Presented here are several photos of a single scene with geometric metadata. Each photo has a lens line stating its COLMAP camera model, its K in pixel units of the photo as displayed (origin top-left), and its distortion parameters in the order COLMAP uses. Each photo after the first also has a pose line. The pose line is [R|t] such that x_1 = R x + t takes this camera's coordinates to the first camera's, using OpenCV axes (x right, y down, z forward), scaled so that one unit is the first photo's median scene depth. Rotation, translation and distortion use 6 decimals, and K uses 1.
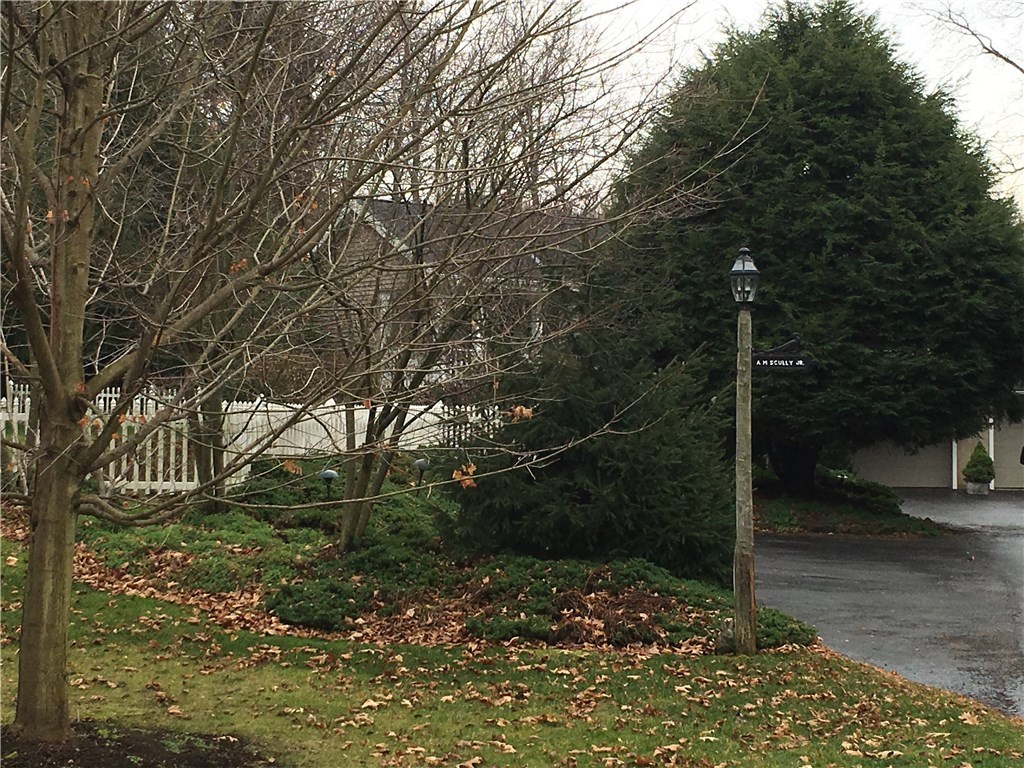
lens RADIAL K [[2006.6, 0, 510.8], [0, 2006.6, 382.2], [0, 0, 1]] dist [0.032547, 0.000000]
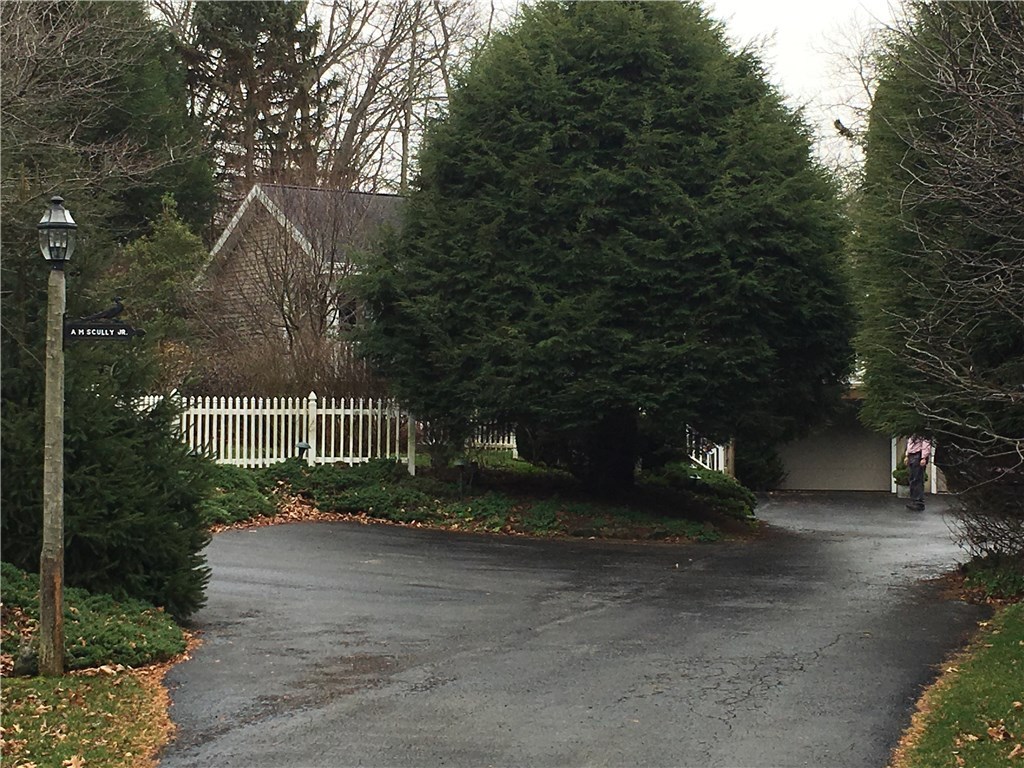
lens RADIAL K [[2006.6, 0, 513.0], [0, 2006.6, 386.1], [0, 0, 1]] dist [0.032547, 0.000000]
pose [[0.996042, 0.002194, -0.088854, 0.205290], [-0.002213, 0.999998, -0.000121, 0.006853], [0.088853, 0.000317, 0.996045, 0.092564]]
